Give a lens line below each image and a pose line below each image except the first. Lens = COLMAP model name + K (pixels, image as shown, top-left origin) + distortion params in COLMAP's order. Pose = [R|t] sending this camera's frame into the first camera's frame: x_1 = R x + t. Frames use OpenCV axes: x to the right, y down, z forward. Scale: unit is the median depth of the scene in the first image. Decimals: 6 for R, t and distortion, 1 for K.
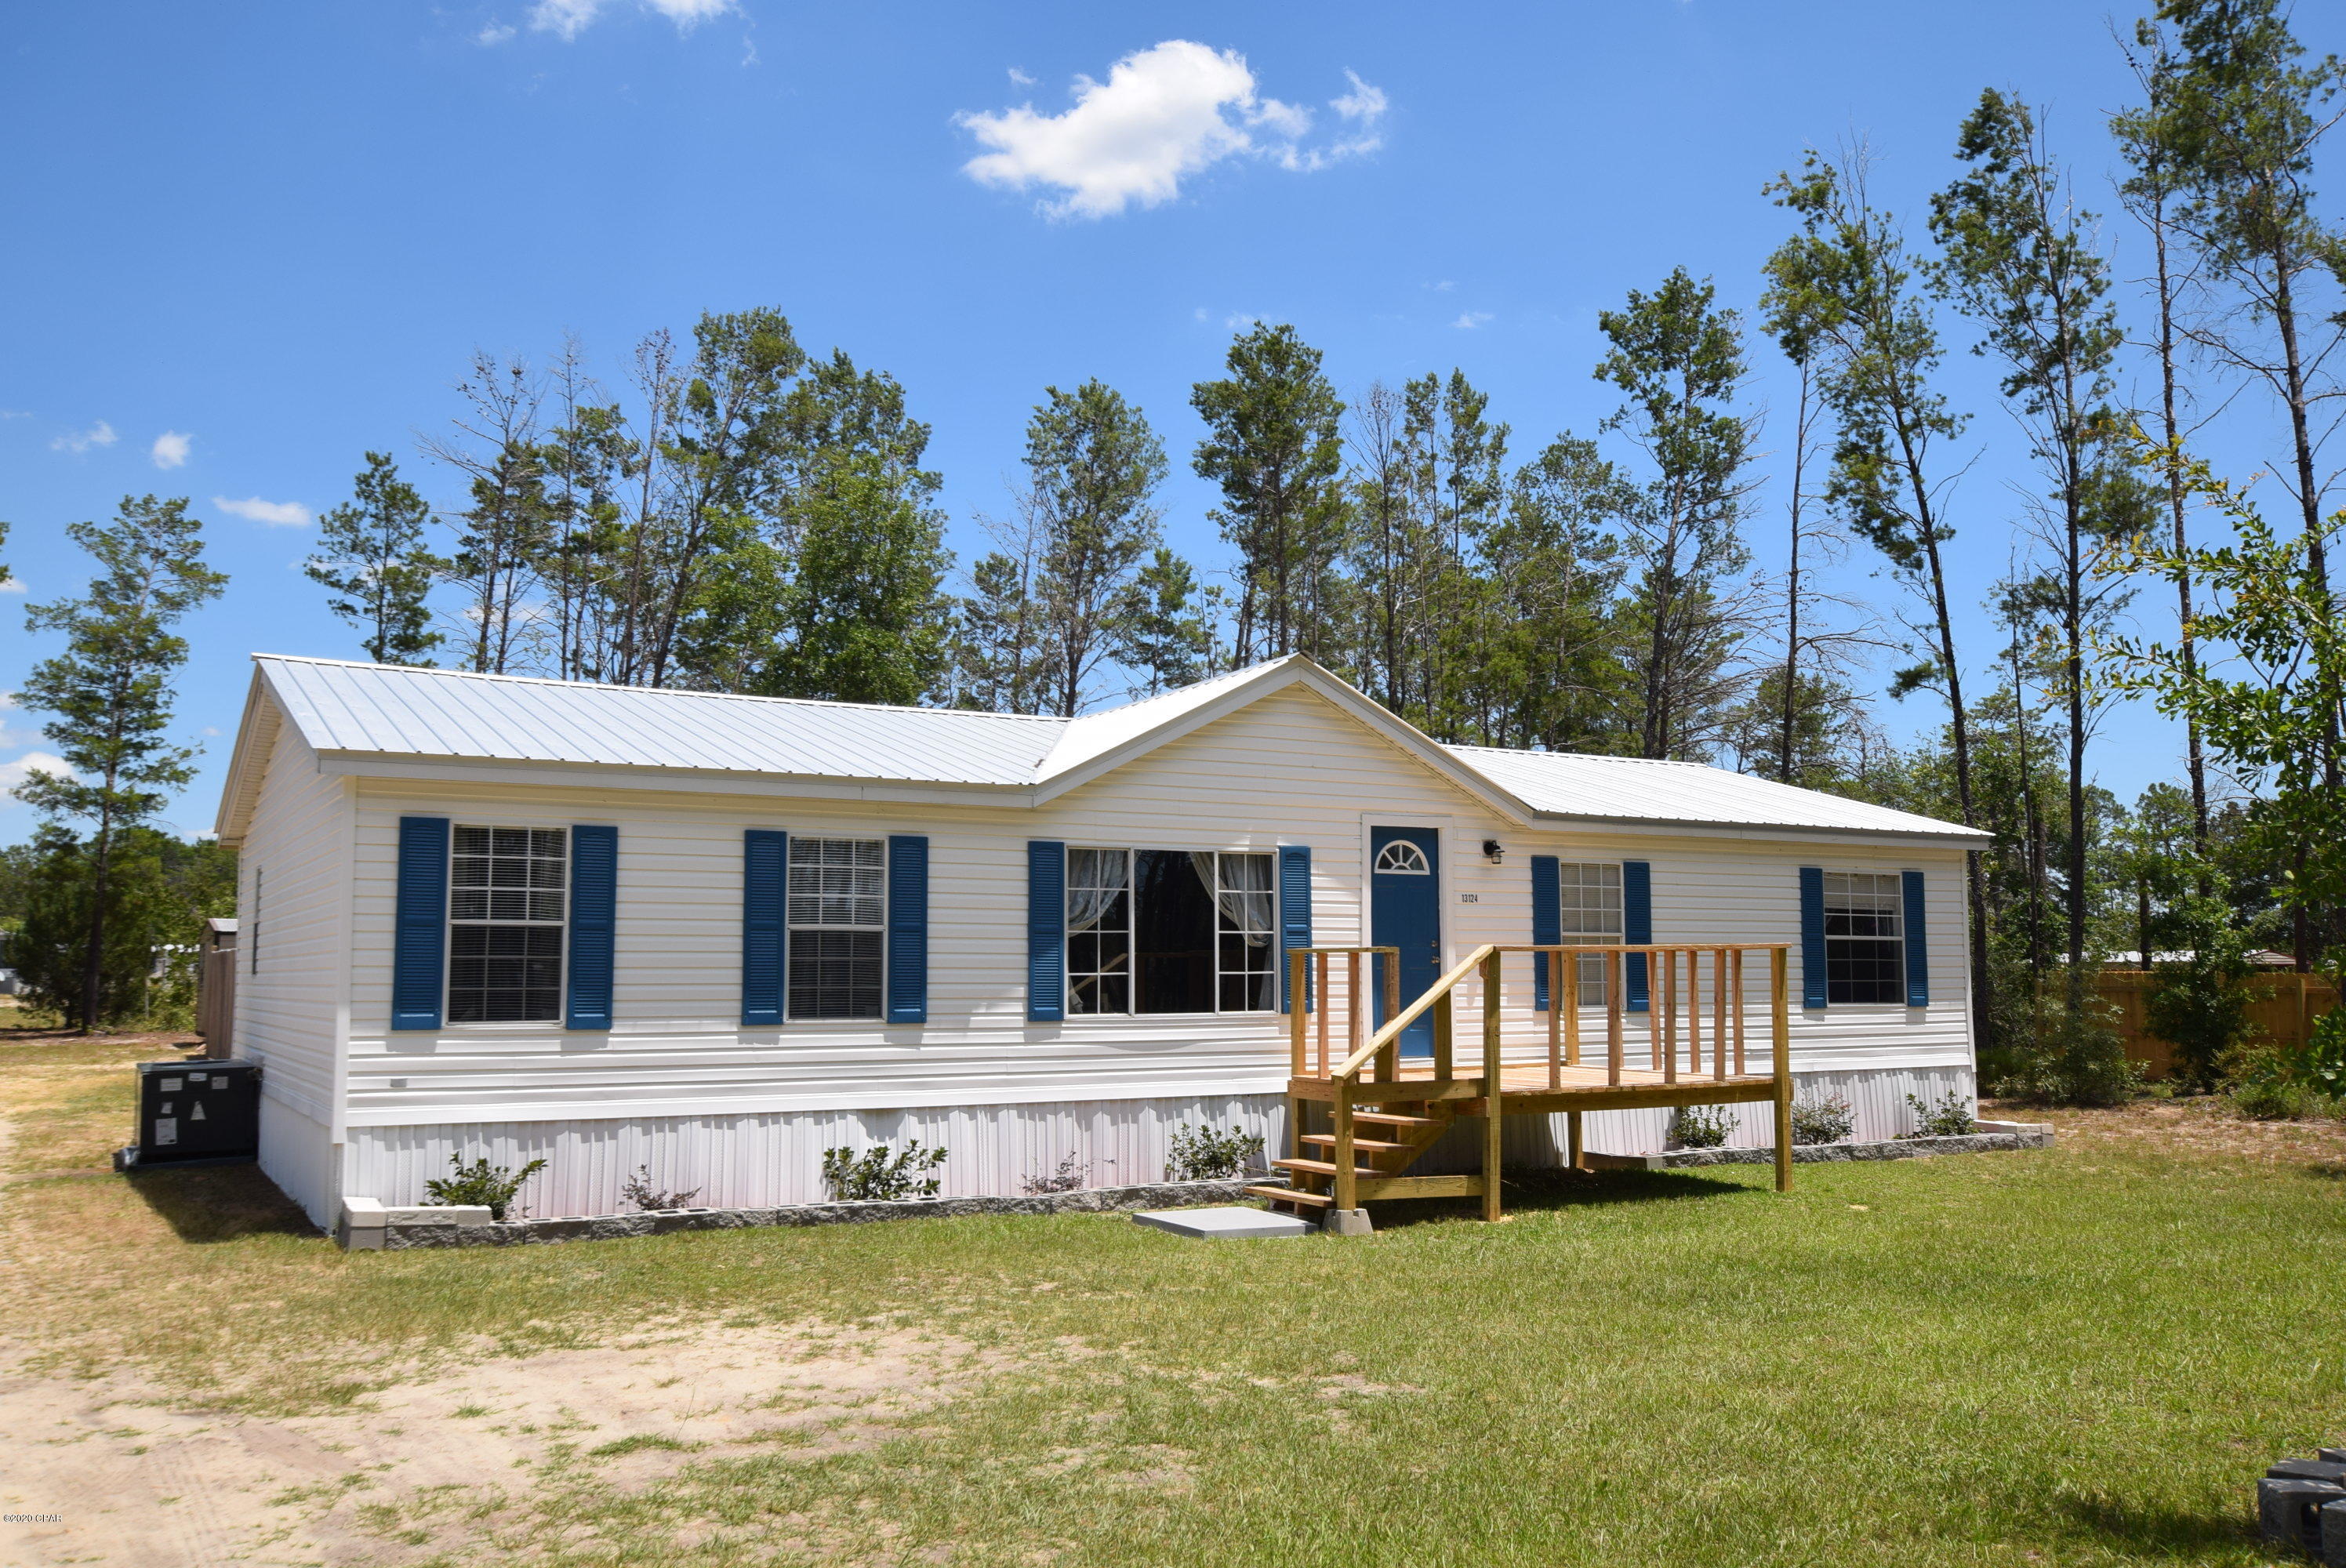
lens RADIAL K [[1917.6, 0, 1171.1], [0, 1917.6, 799.9], [0, 0, 1]] dist [0.009275, 0.013278]
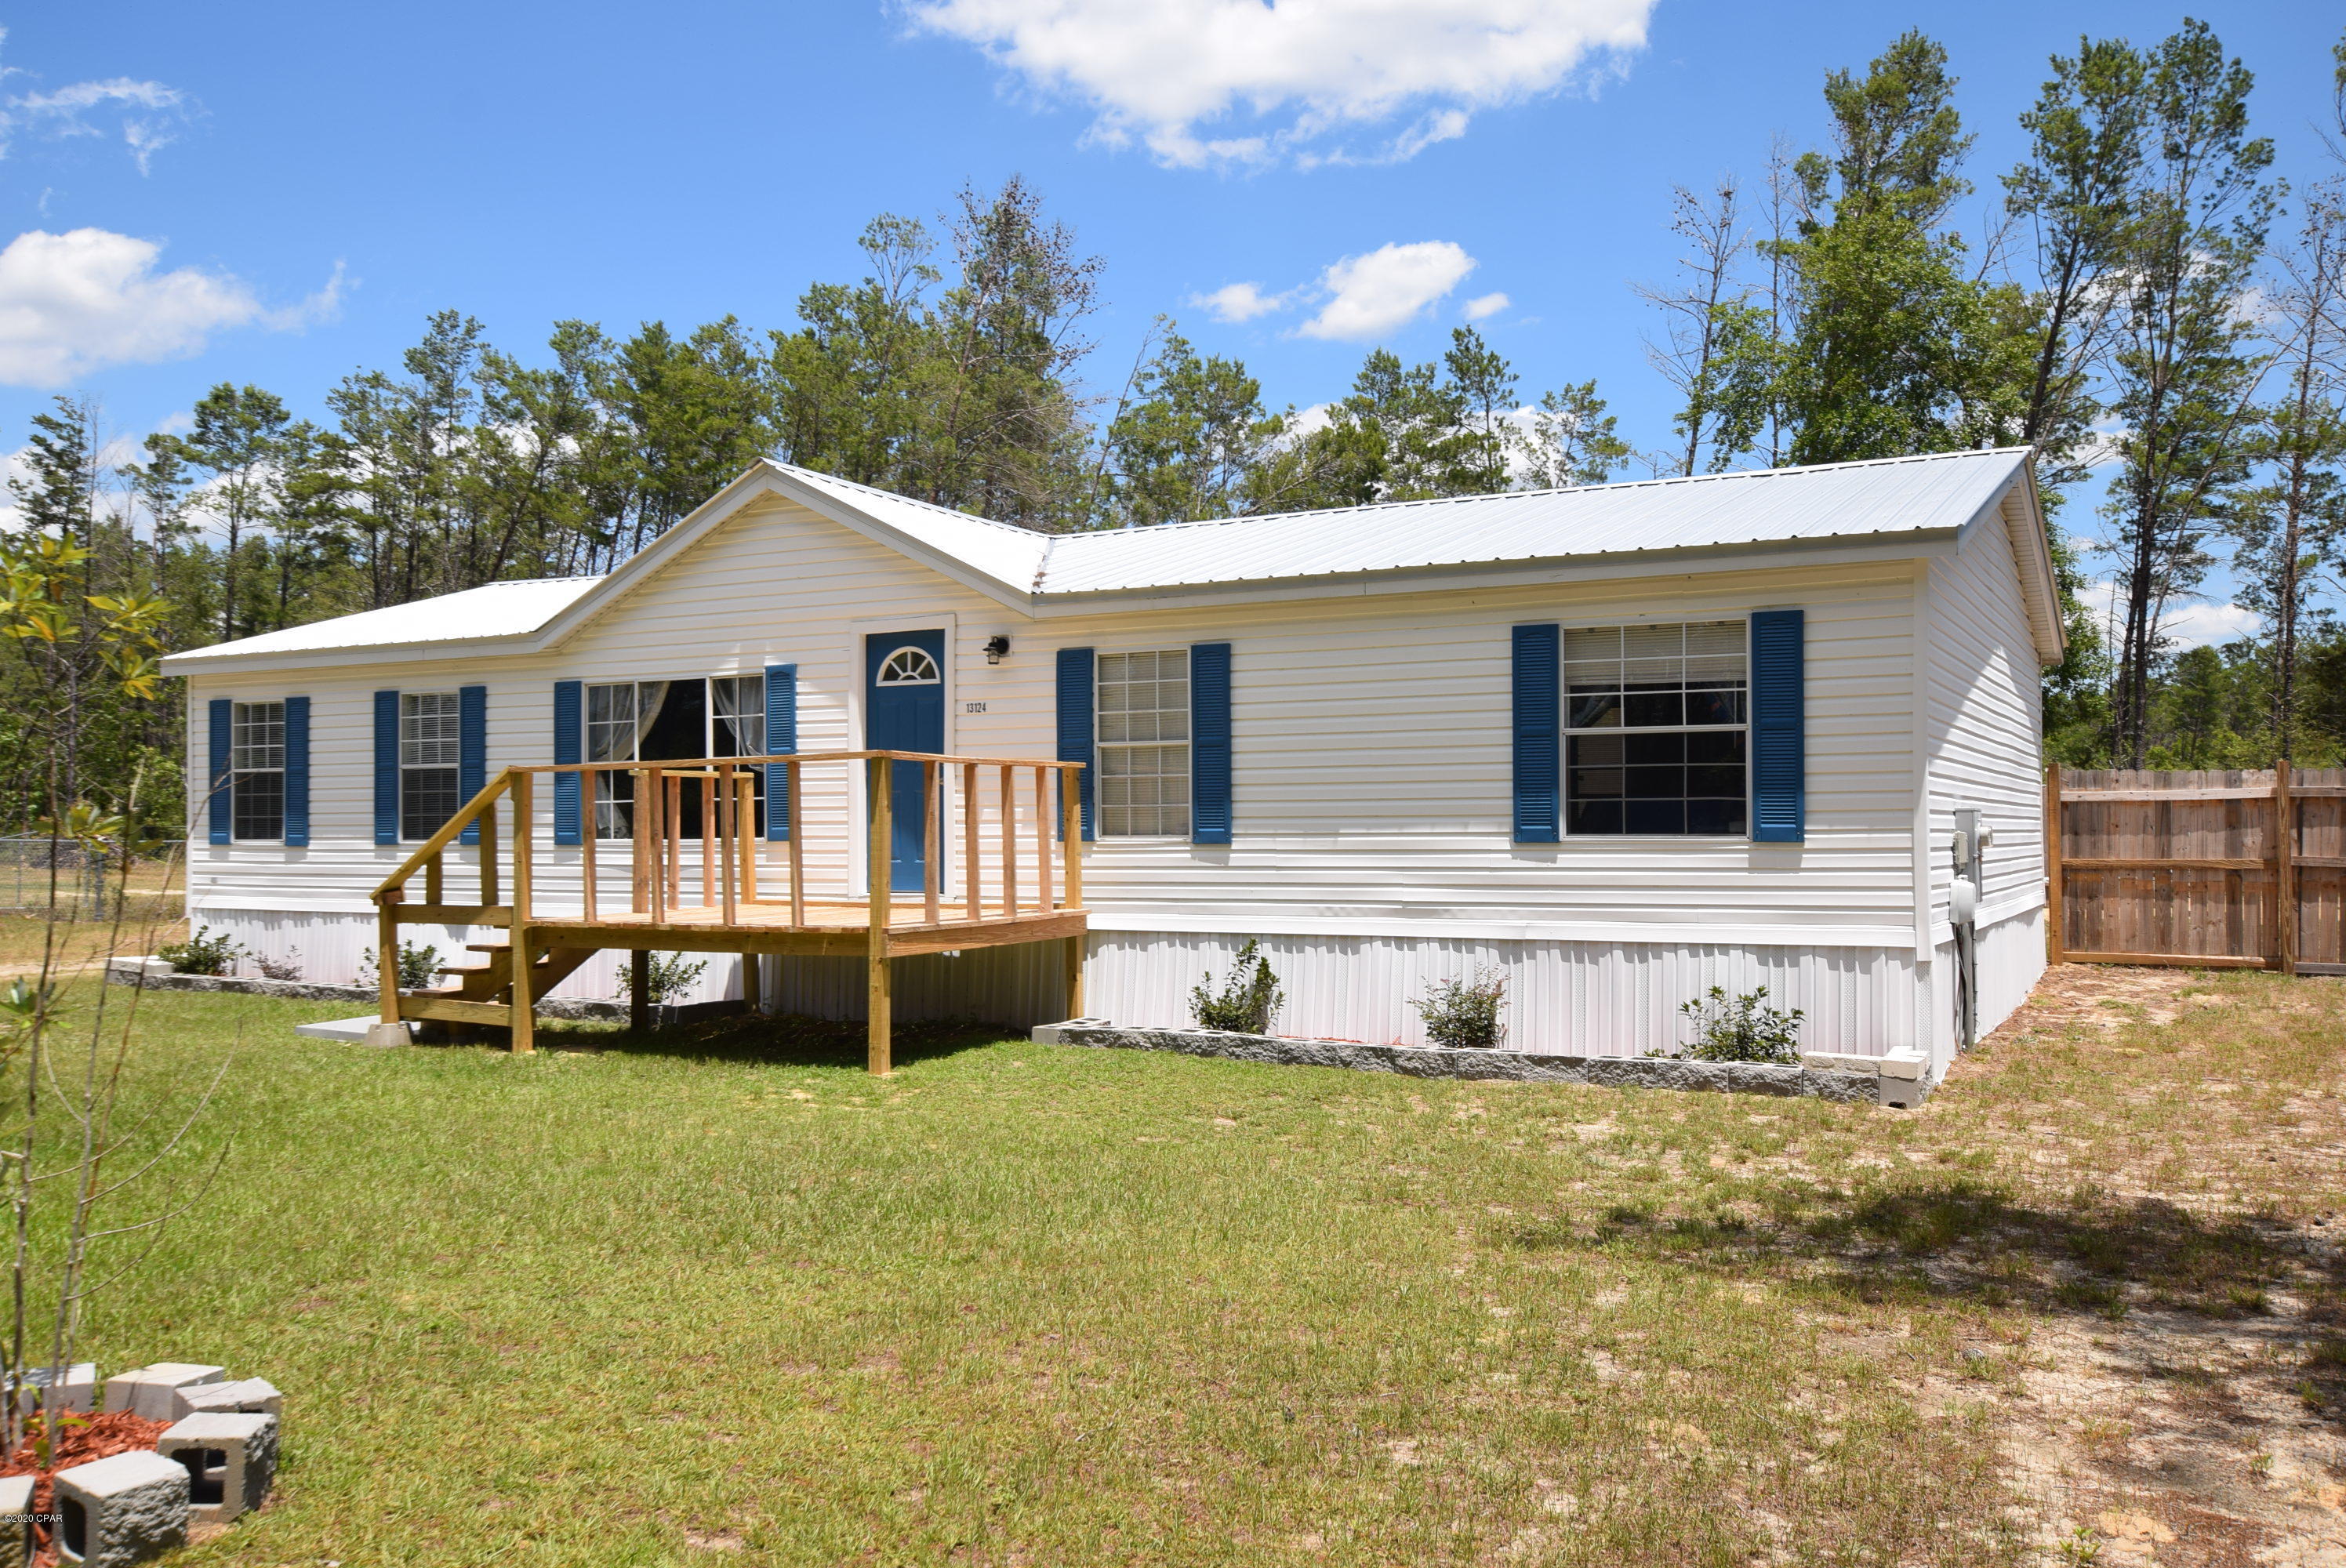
lens RADIAL K [[2277.0, 0, 1173.0], [0, 2277.0, 784.0], [0, 0, 1]] dist [0.002959, 0.005289]
pose [[0.470419, -0.009558, -0.882392, 1.083443], [0.095088, 0.994668, 0.039919, 0.052790], [0.877305, -0.102684, 0.468819, 0.596419]]
